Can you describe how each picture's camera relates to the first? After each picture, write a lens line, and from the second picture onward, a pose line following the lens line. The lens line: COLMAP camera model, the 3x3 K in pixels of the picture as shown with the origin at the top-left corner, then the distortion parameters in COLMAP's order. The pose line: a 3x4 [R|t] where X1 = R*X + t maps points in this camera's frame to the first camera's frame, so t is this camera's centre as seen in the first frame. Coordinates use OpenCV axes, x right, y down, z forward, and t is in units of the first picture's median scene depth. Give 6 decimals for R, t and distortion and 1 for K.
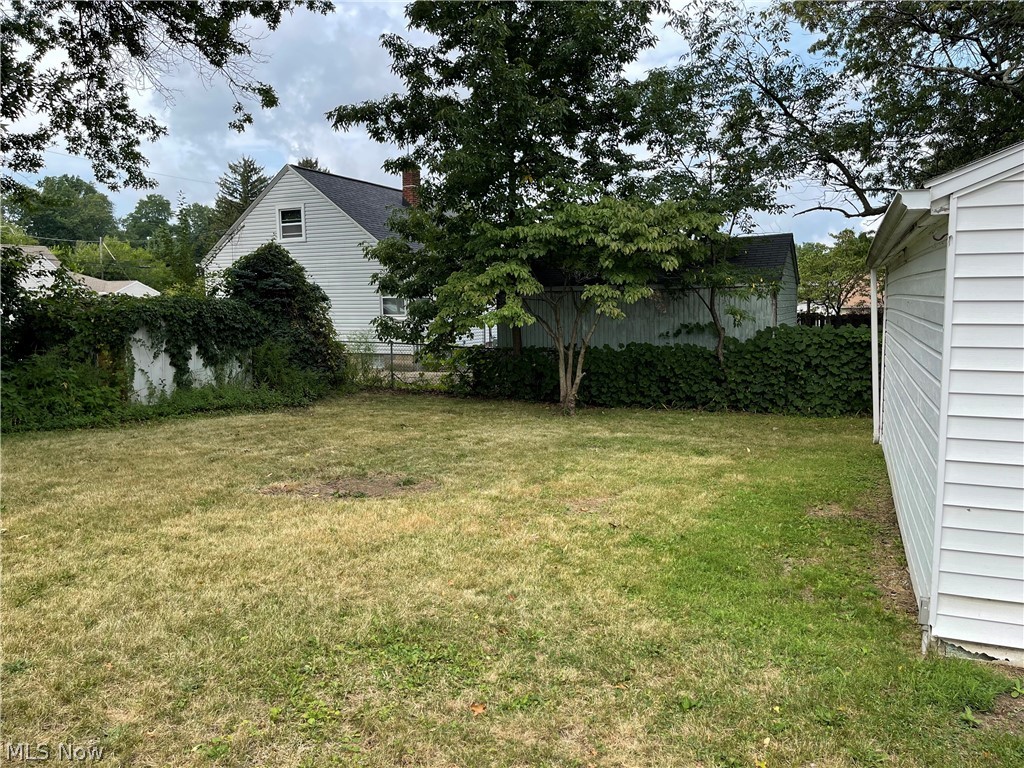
lens RADIAL K [[778.9, 0, 512.0], [0, 778.9, 383.9], [0, 0, 1]] dist [0.030205, -0.006372]
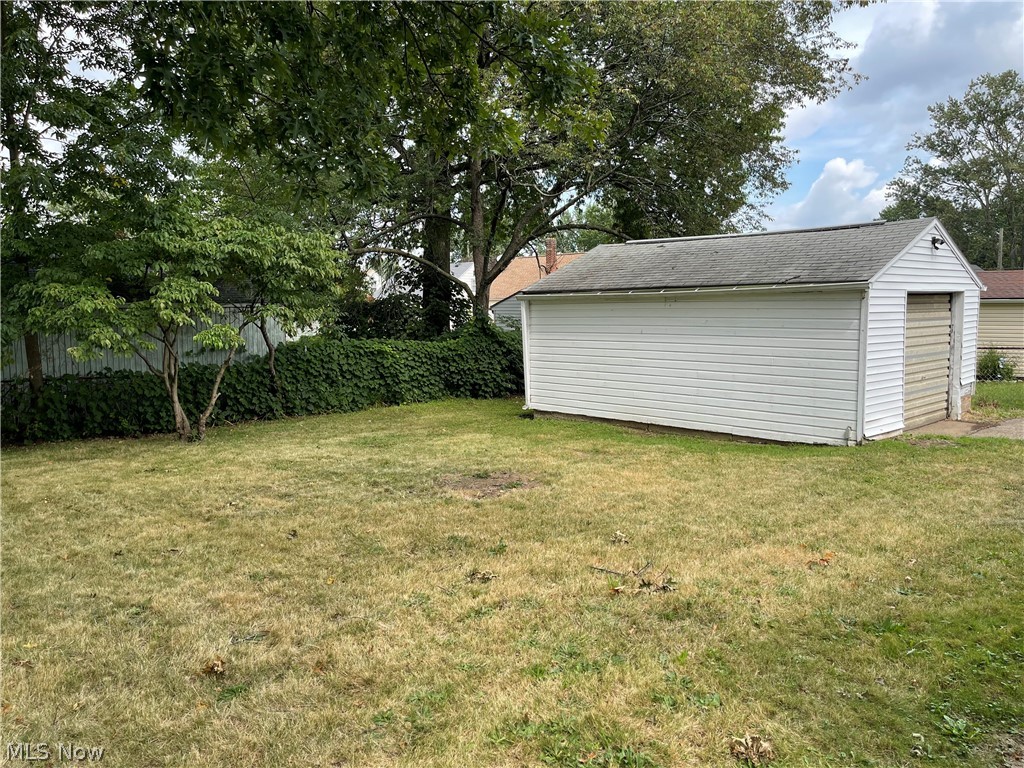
lens RADIAL K [[778.9, 0, 512.2], [0, 778.9, 383.6], [0, 0, 1]] dist [0.030205, -0.006372]
pose [[0.405831, -0.080448, 0.910401, -0.577488], [0.110507, 0.993129, 0.038497, -0.019495], [-0.907243, 0.084982, 0.411933, 0.244130]]
